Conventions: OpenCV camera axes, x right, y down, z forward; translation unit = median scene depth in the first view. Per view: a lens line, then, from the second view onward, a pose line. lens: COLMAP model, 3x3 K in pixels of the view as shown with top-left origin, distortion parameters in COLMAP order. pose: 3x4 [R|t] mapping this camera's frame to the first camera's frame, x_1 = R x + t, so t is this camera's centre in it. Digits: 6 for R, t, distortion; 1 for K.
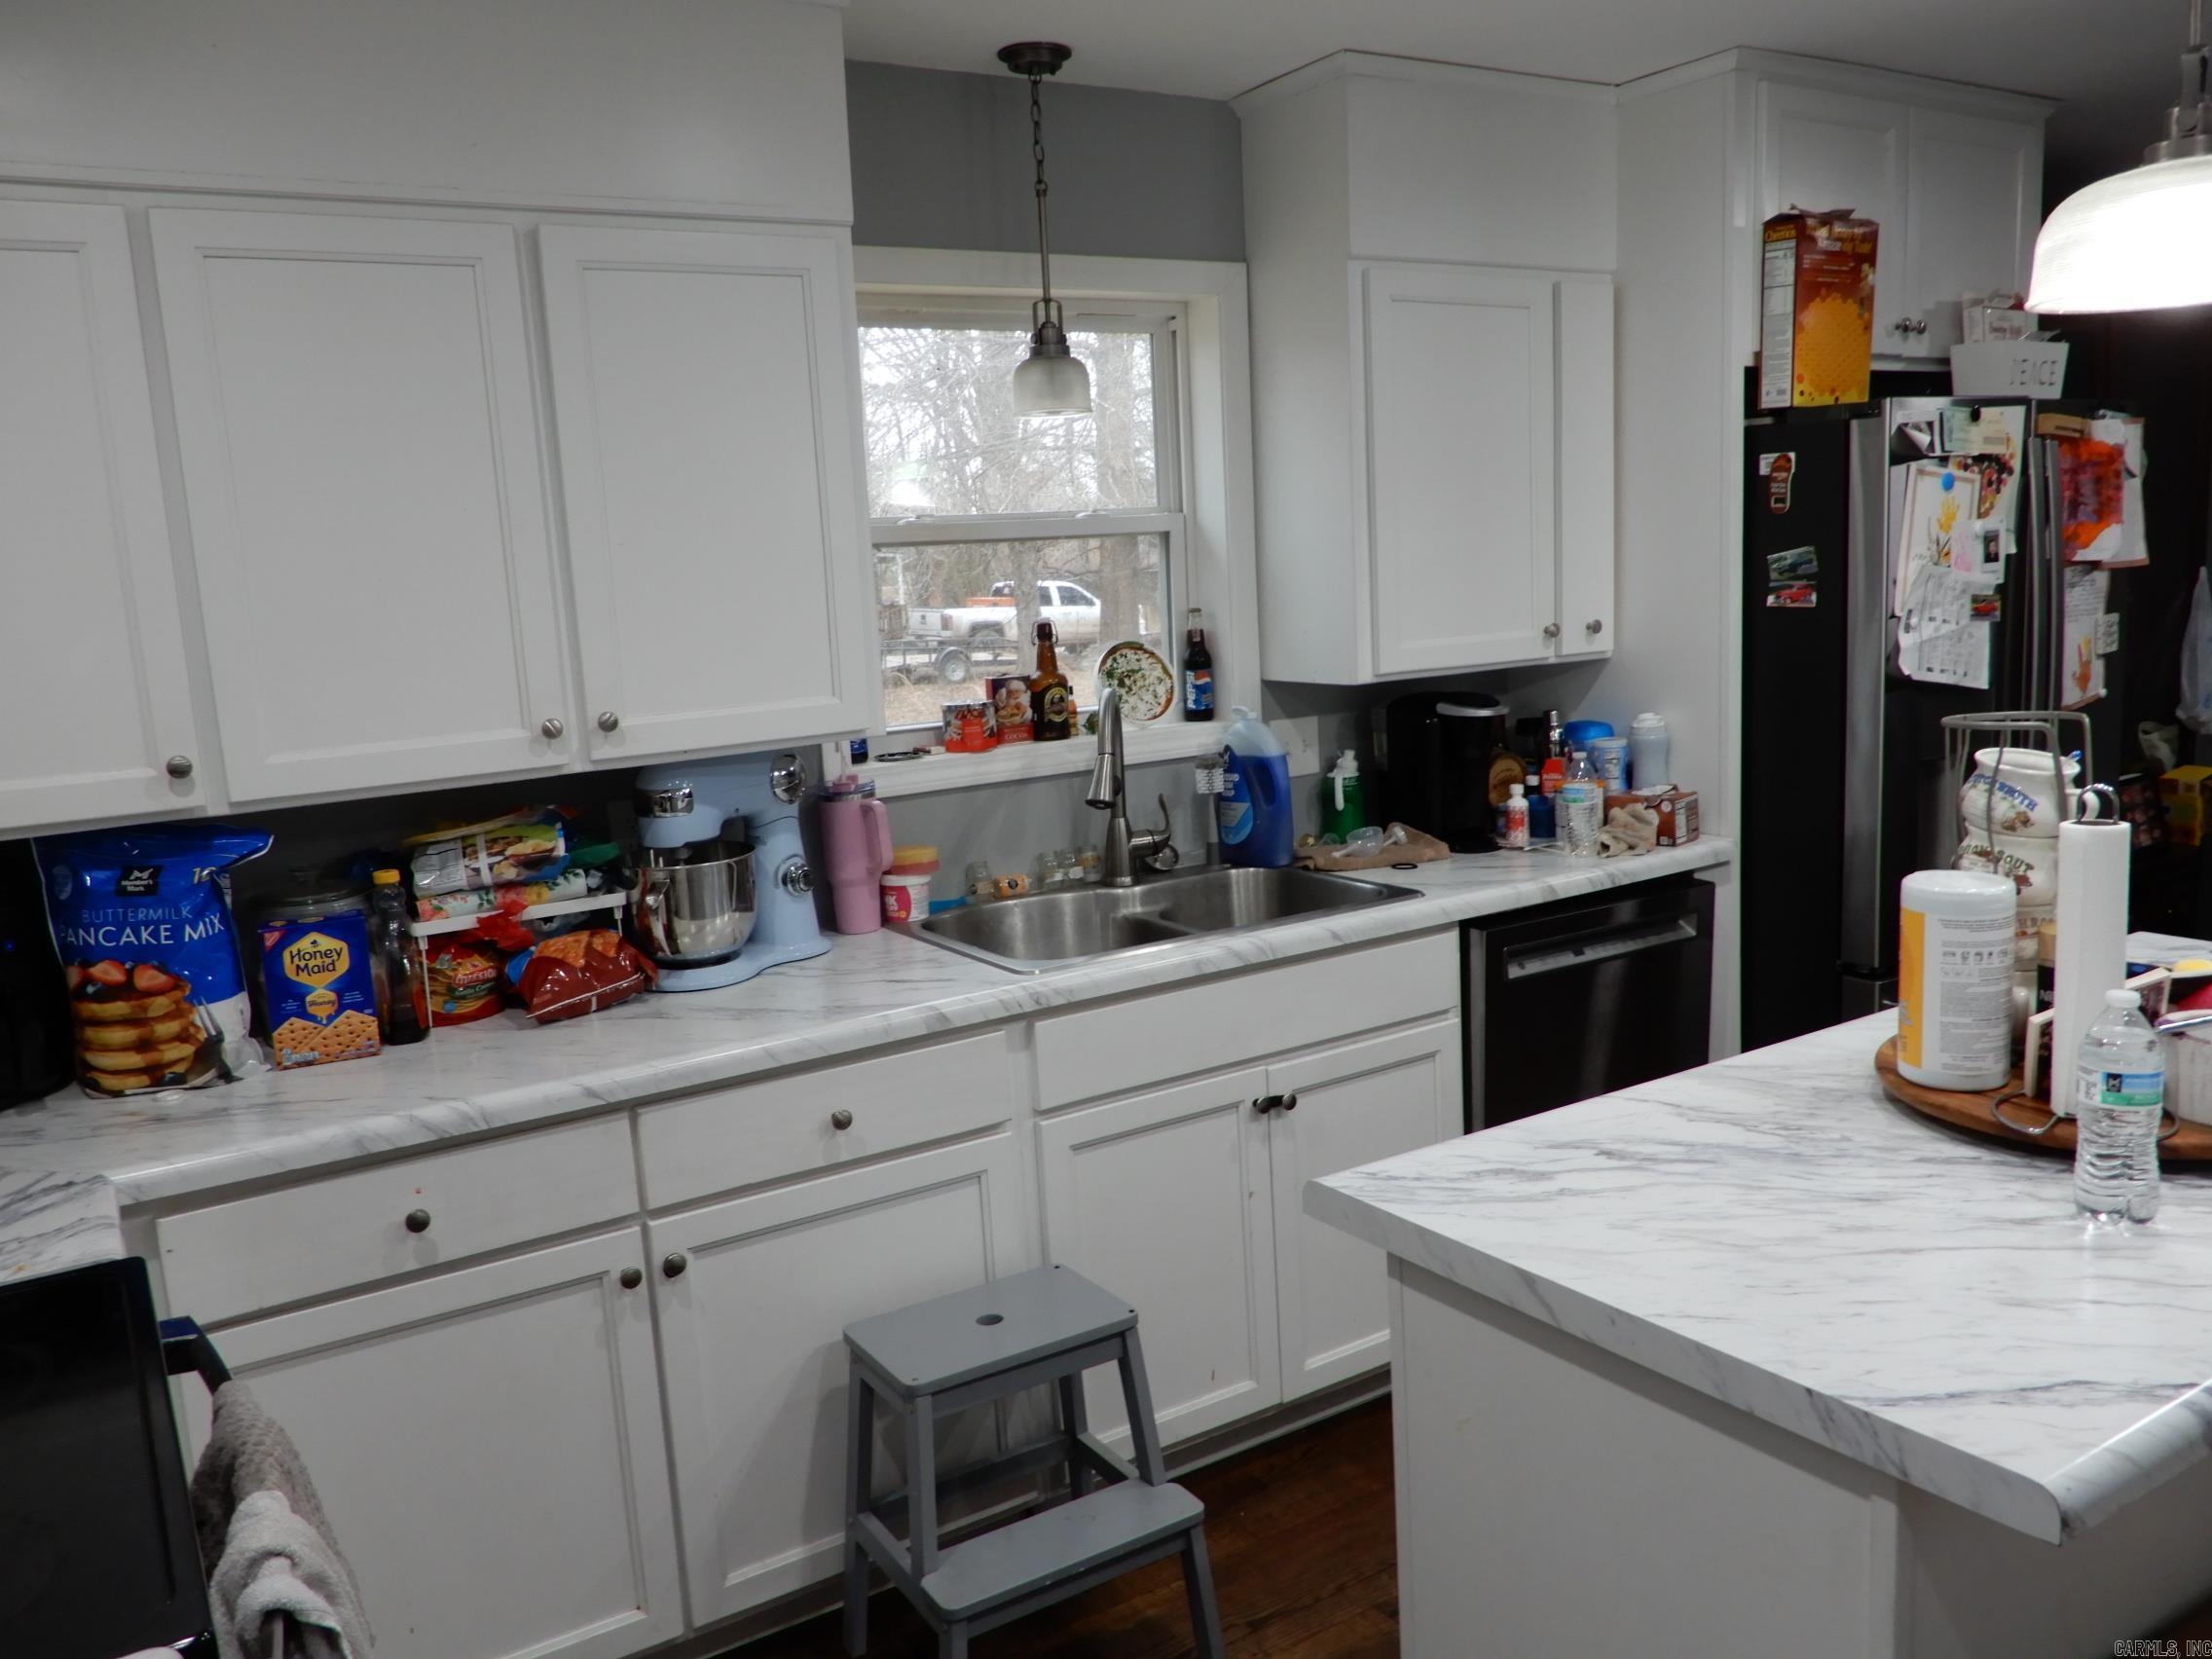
lens RADIAL K [[1741.1, 0, 1106.0], [0, 1741.1, 829.5], [0, 0, 1]] dist [-0.003799, 0.003098]
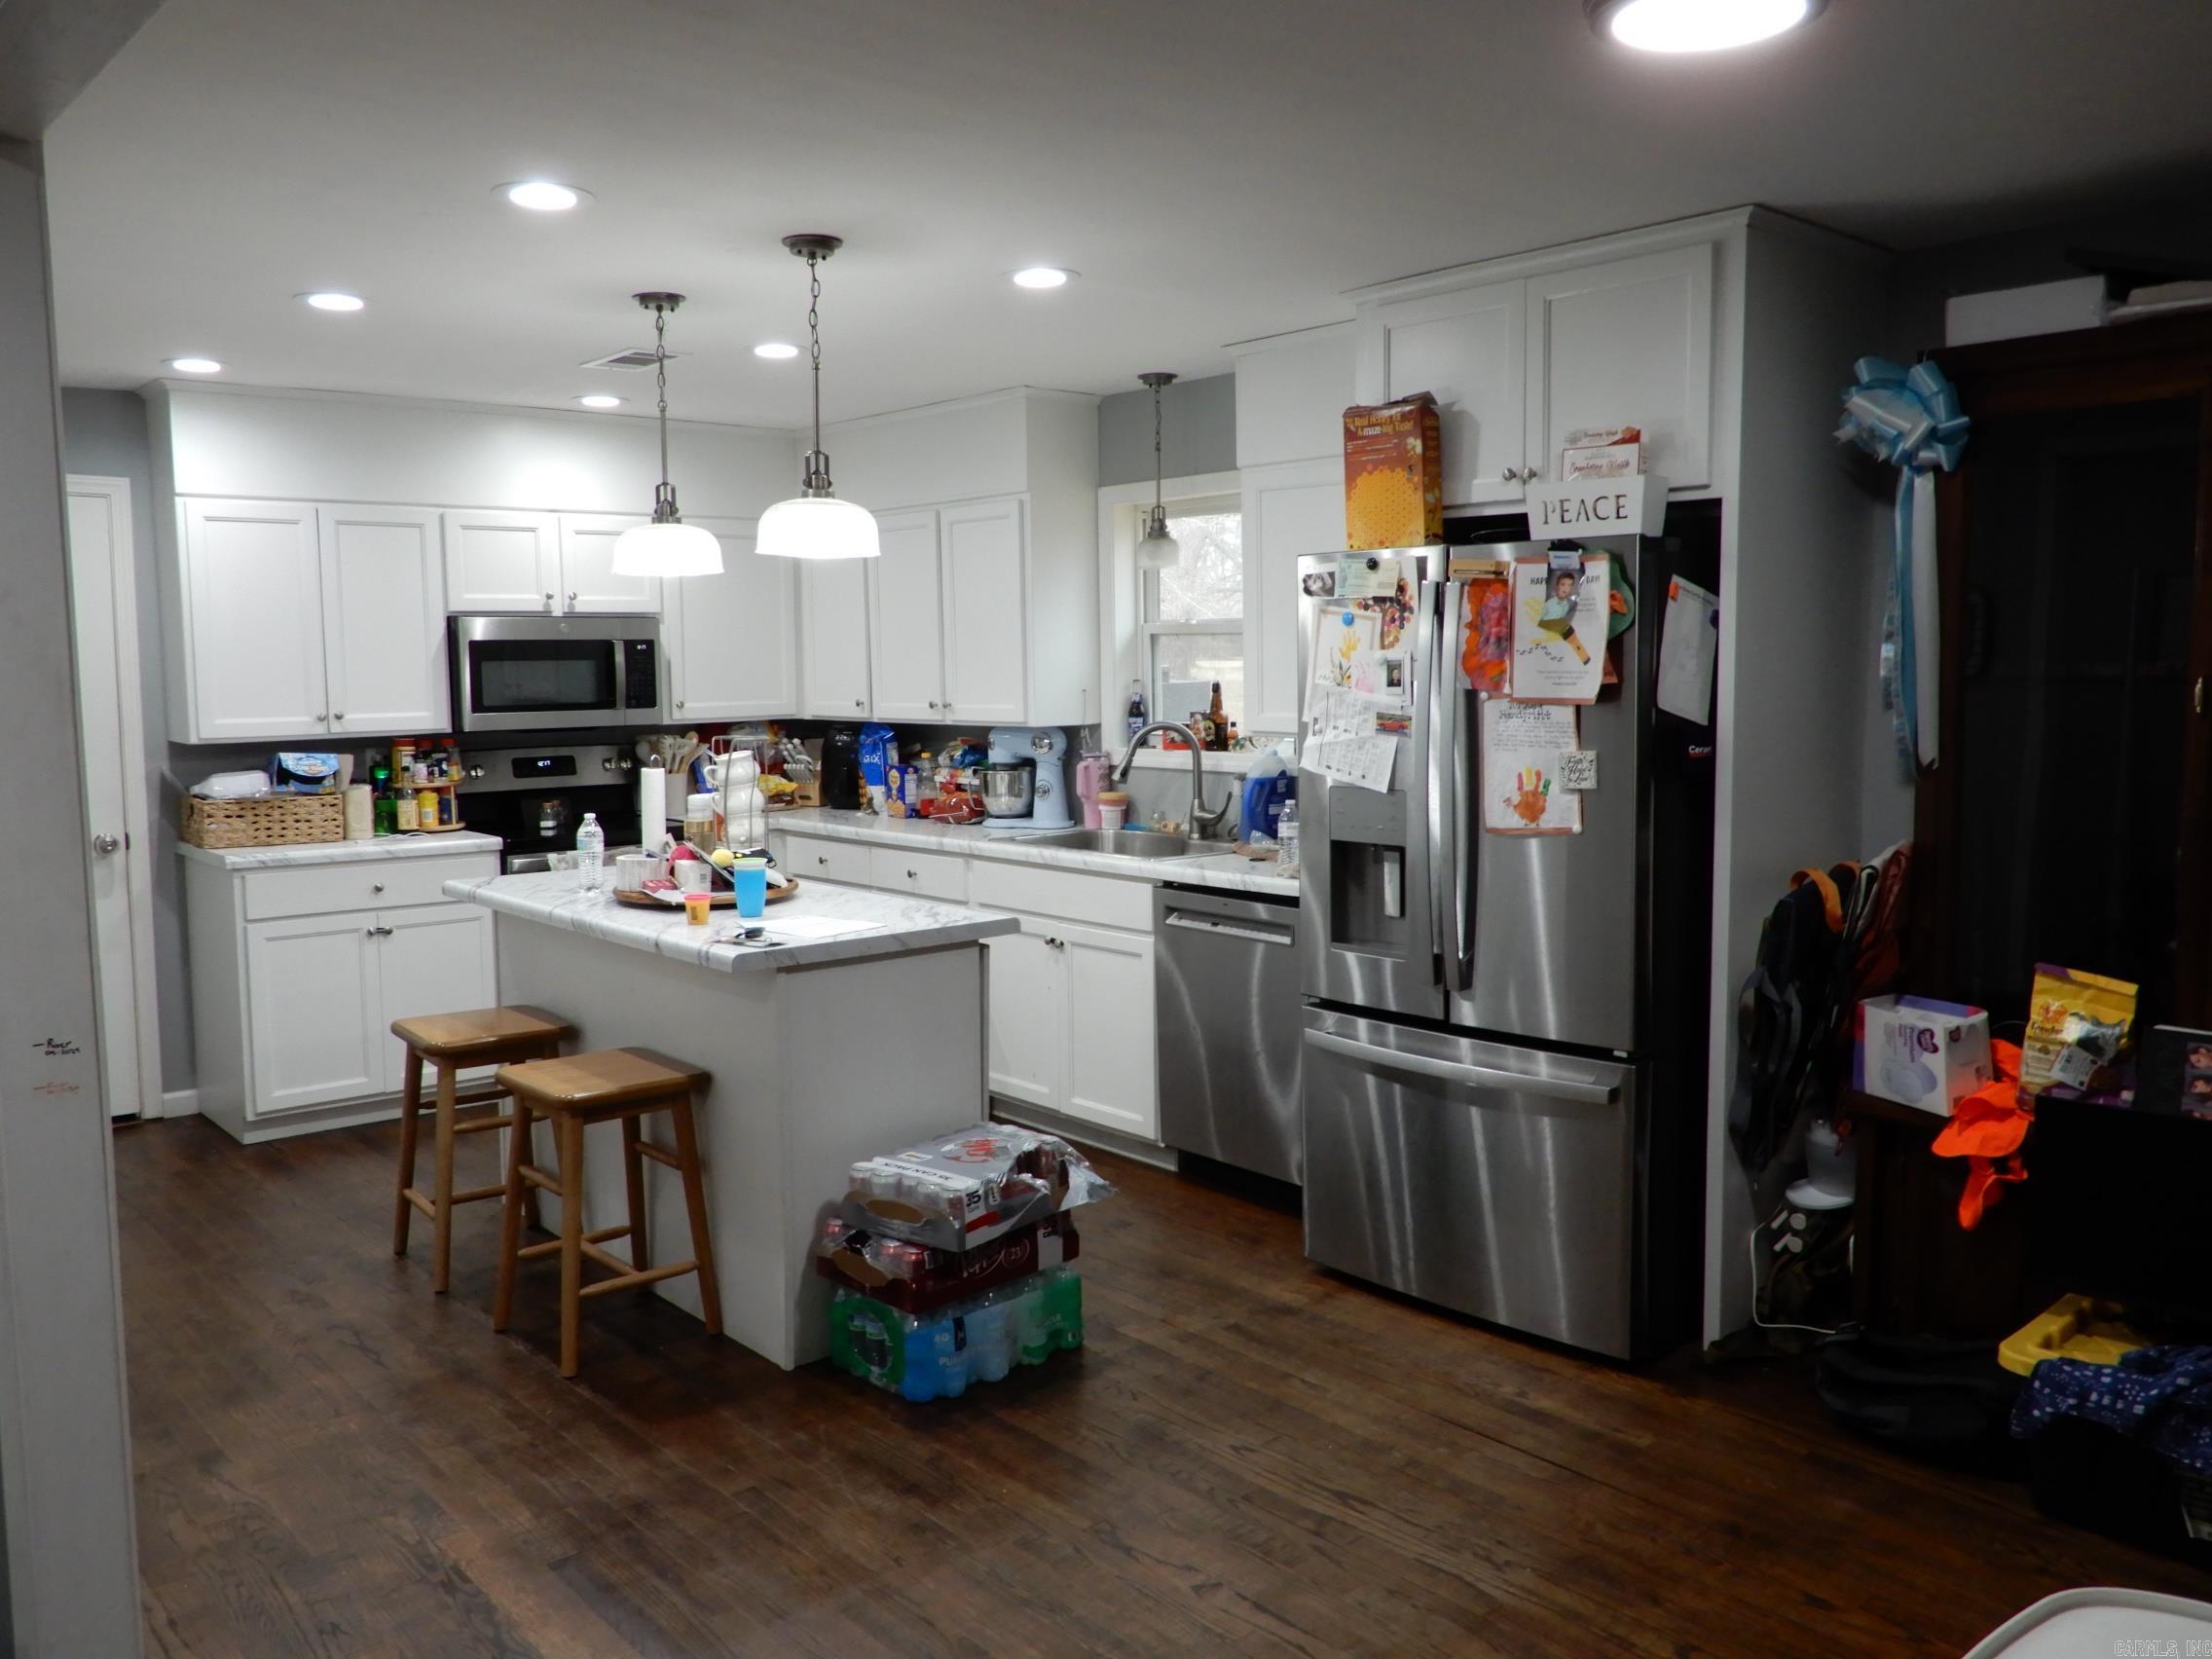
lens RADIAL K [[1801.1, 0, 1093.8], [0, 1801.1, 828.4], [0, 0, 1]] dist [0.001006, 0.001954]
pose [[0.129626, 0.148879, -0.980322, 1.744140], [-0.149479, 0.980299, 0.129111, -0.192439], [0.980231, 0.129802, 0.149327, 0.650273]]
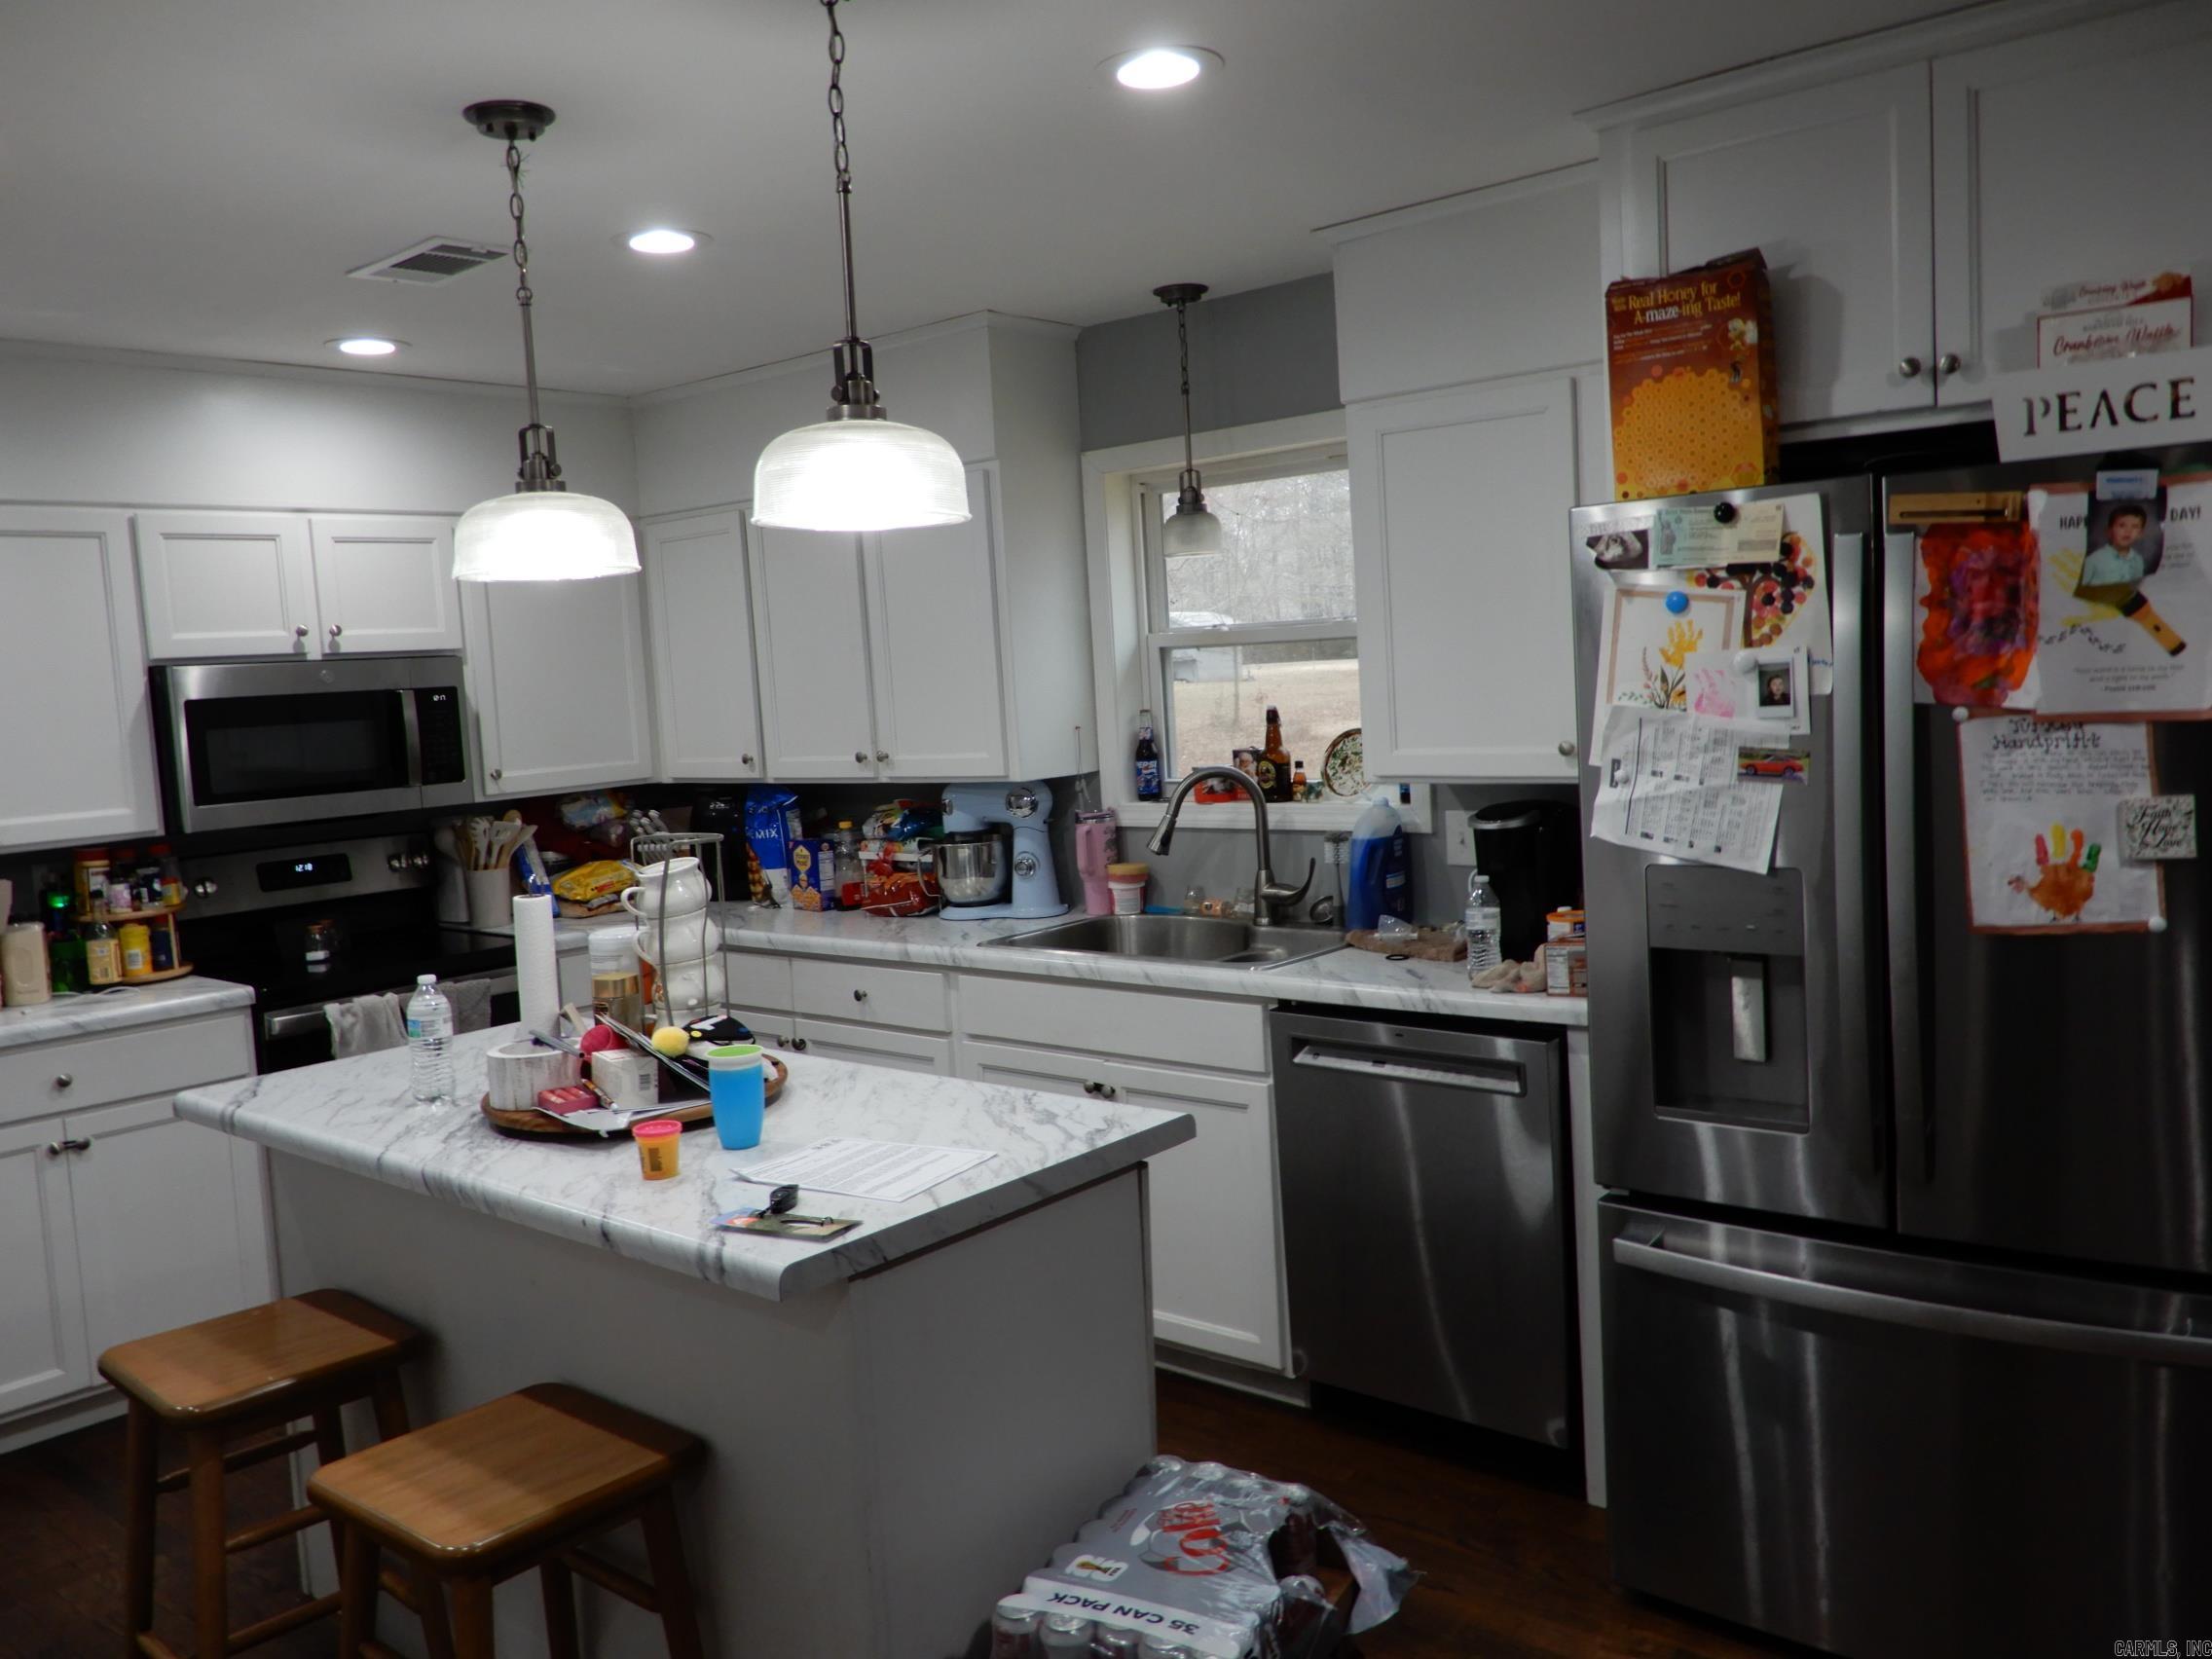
lens RADIAL K [[1794.1, 0, 1106.0], [0, 1794.1, 829.5], [0, 0, 1]] dist [0.001415, -0.001812]
pose [[0.282345, 0.126663, -0.950914, 1.197892], [-0.107685, 0.989165, 0.099784, -0.151534], [0.953250, 0.074226, 0.292926, 0.523577]]
